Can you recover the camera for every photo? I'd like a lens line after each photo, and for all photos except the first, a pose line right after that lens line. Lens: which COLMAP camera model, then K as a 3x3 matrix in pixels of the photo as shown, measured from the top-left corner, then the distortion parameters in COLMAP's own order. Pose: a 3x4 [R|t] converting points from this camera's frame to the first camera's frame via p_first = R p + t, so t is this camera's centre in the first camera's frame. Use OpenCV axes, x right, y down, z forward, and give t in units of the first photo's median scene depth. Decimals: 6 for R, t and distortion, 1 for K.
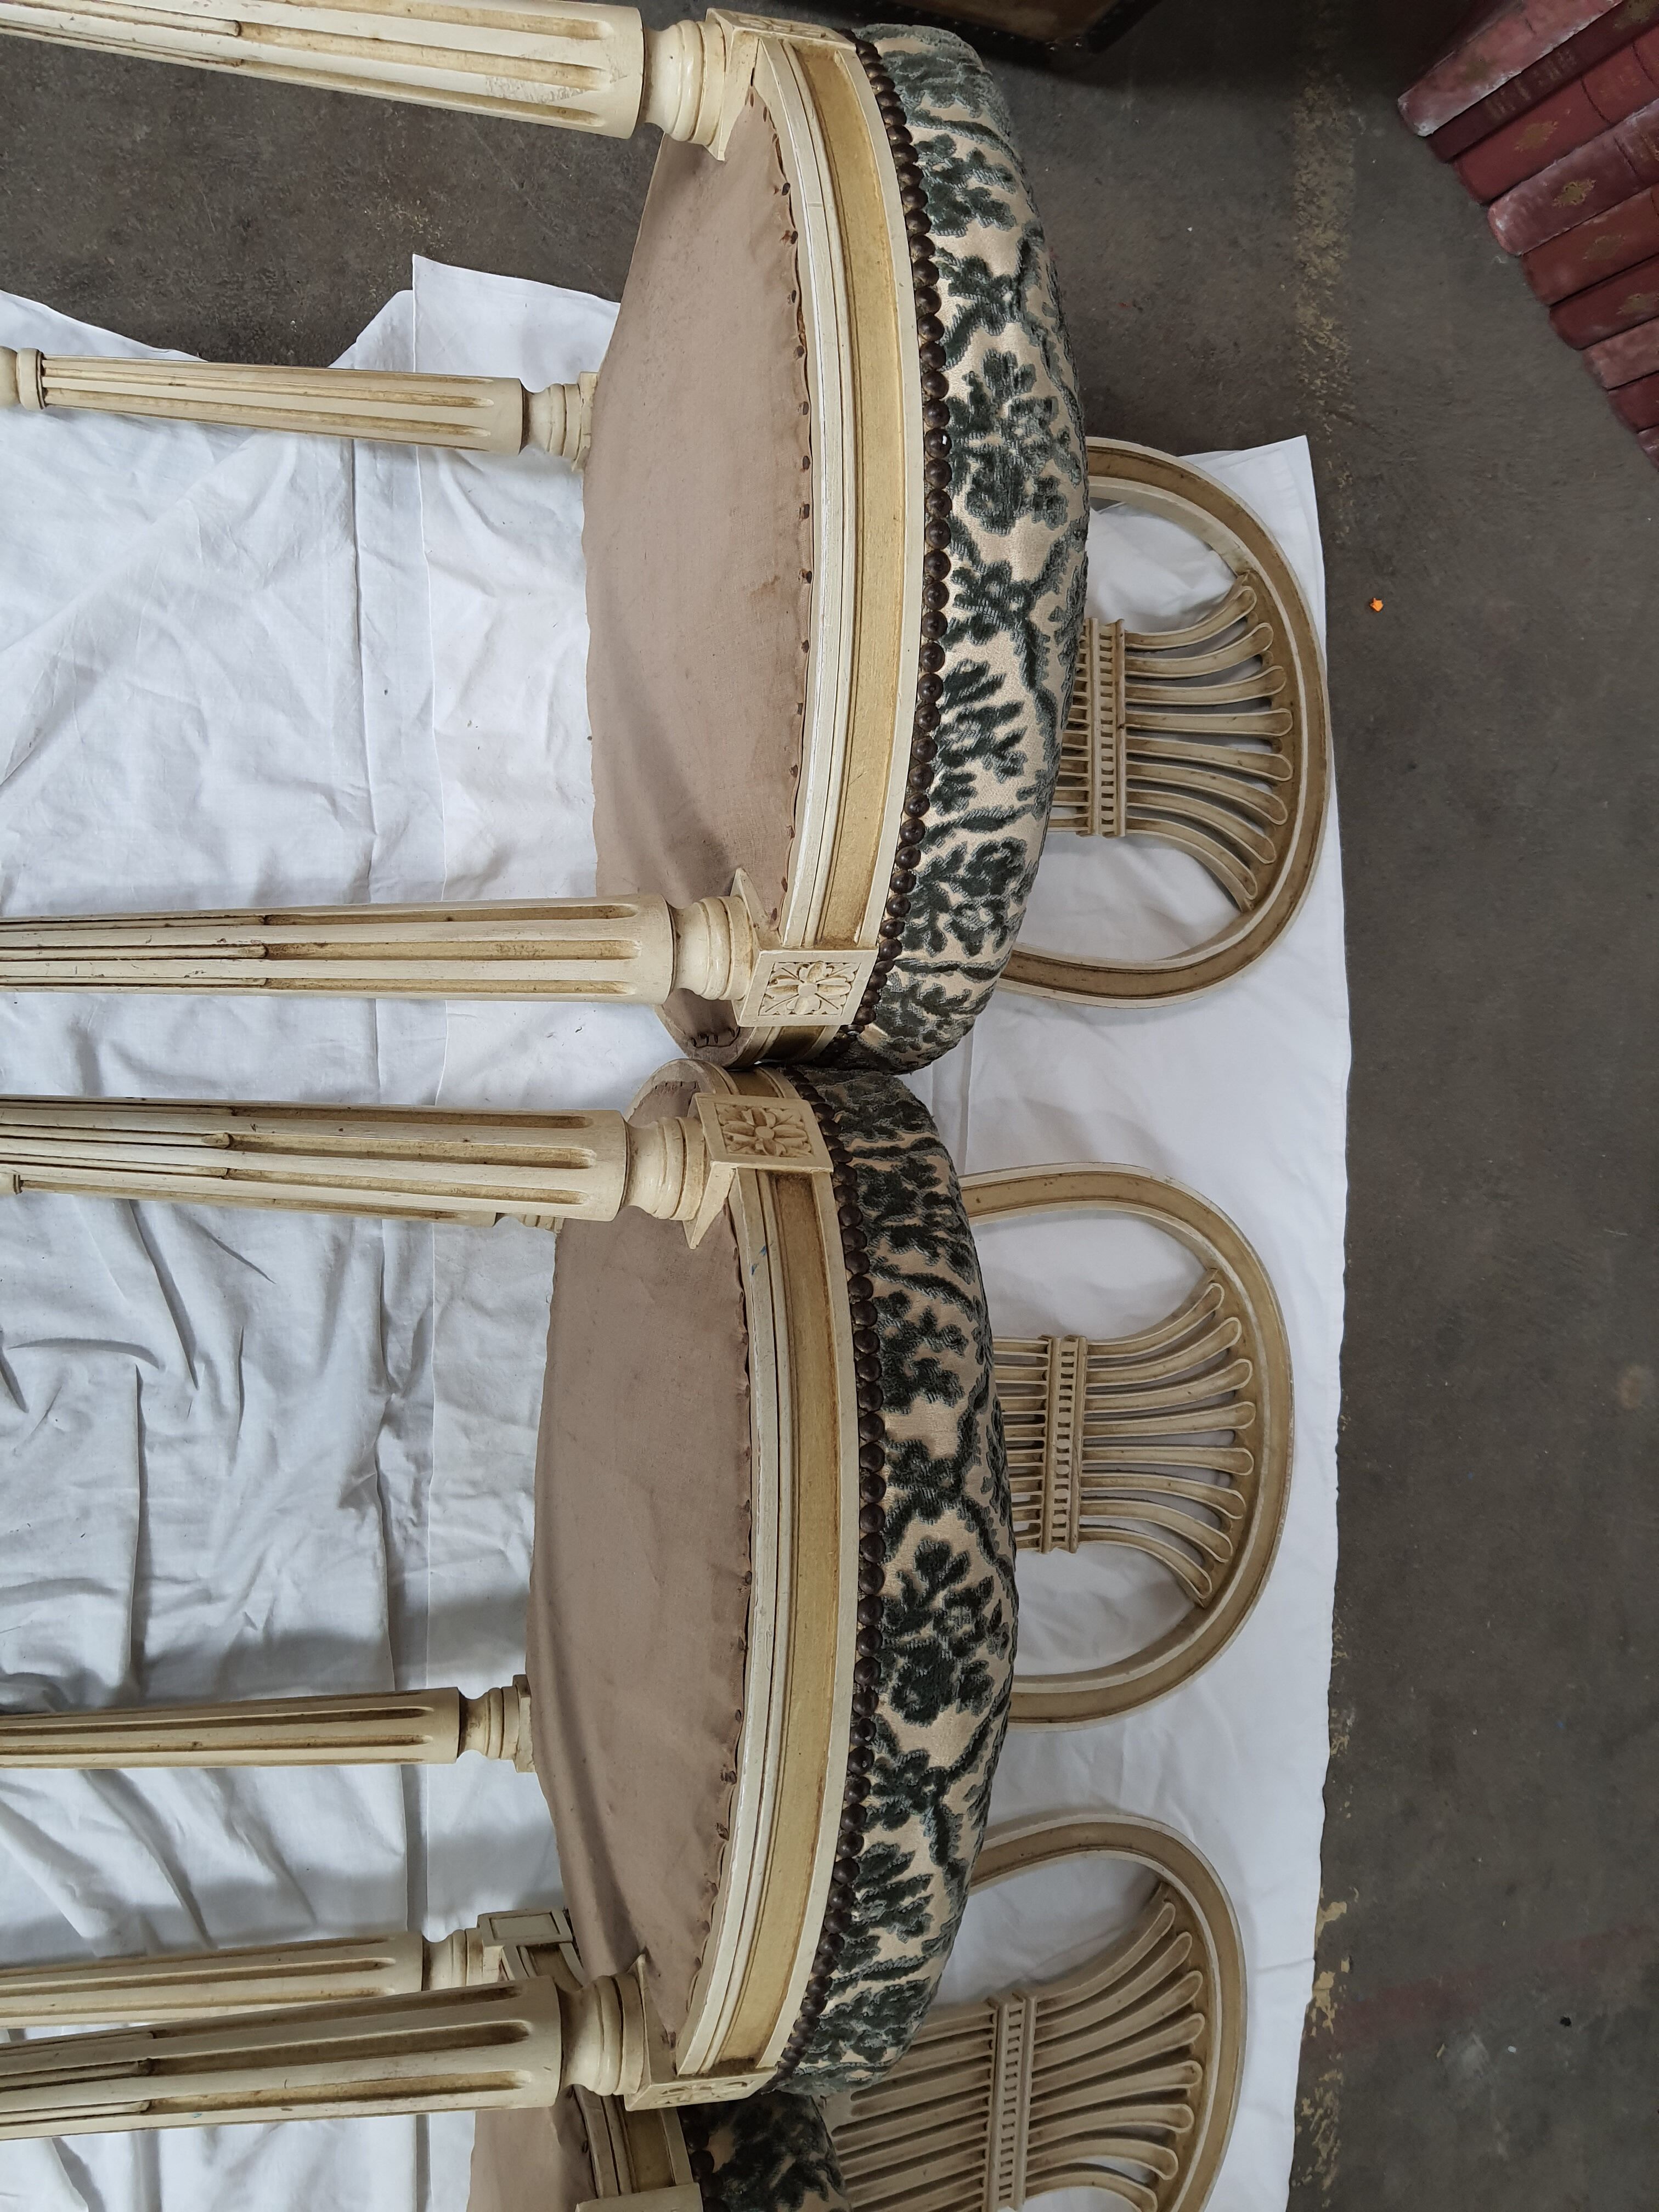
lens RADIAL K [[1729.0, 0, 820.9], [0, 1729.0, 1092.4], [0, 0, 1]] dist [0.041216, -0.067179]
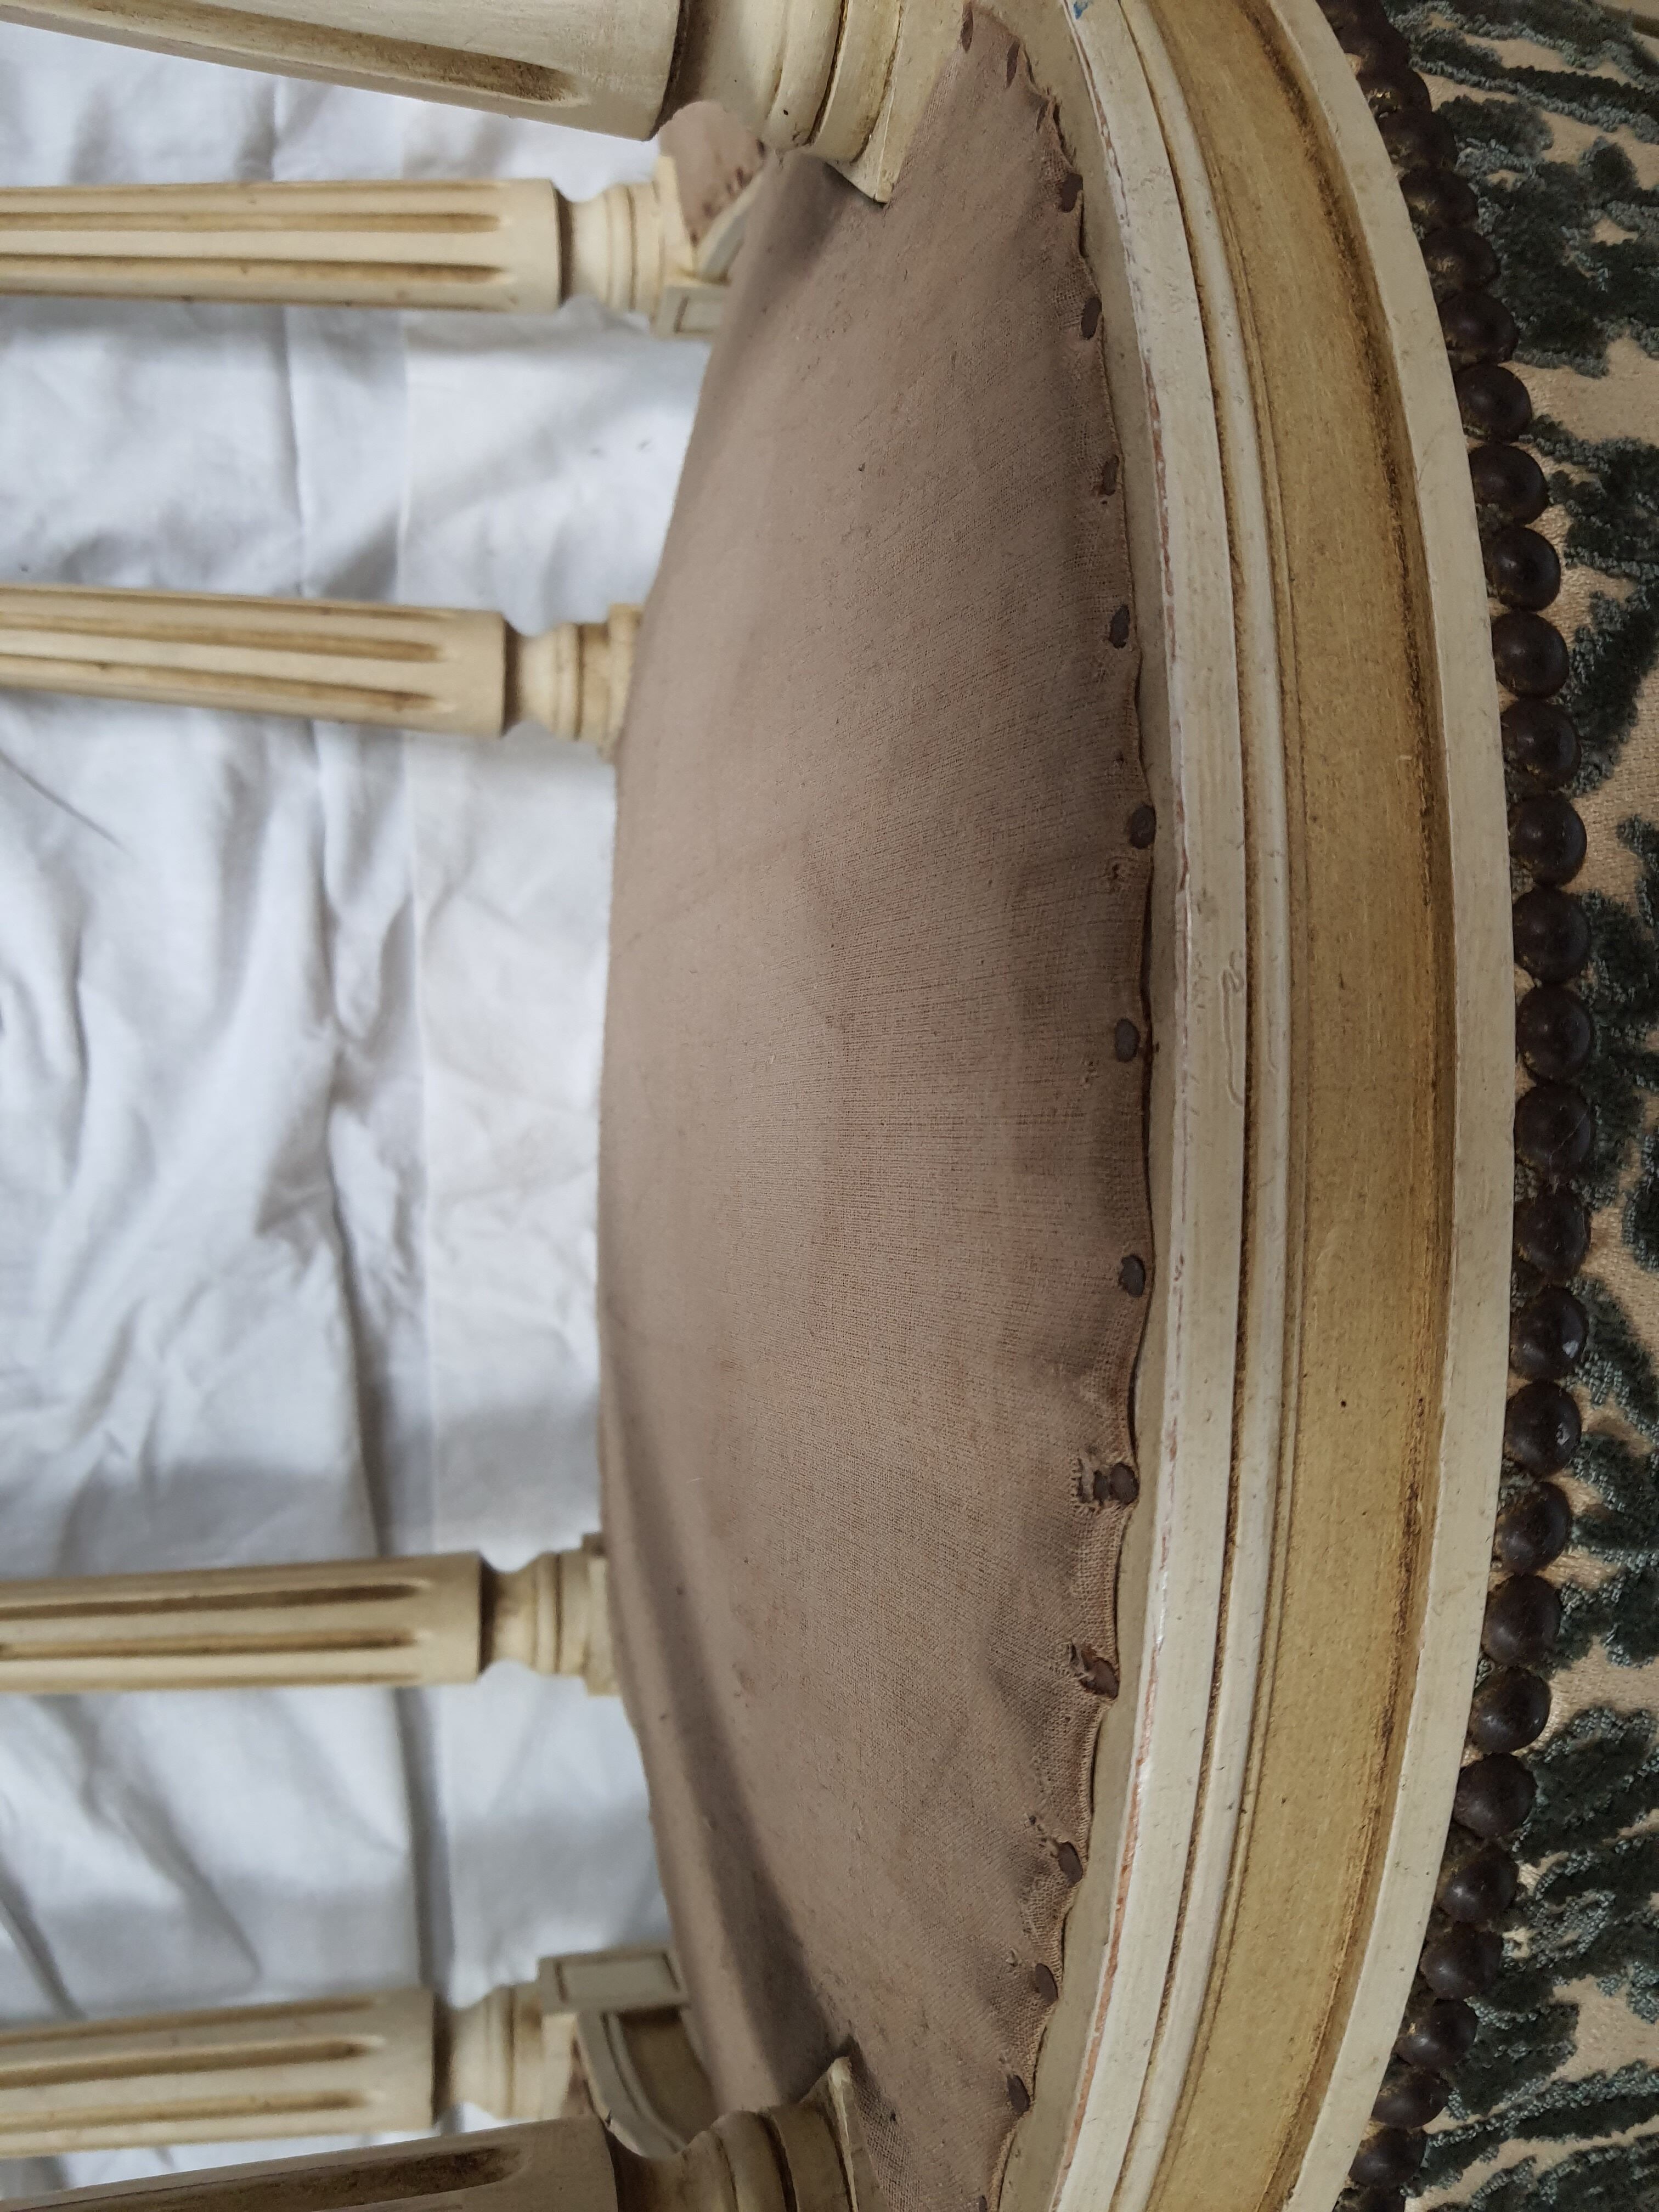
lens RADIAL K [[1729.0, 0, 827.2], [0, 1729.0, 1110.3], [0, 0, 1]] dist [0.041216, -0.067179]
pose [[0.996220, -0.047145, -0.072965, -0.049953], [0.046291, 0.998839, -0.013355, 0.215004], [0.073510, 0.009927, 0.997245, 0.451926]]
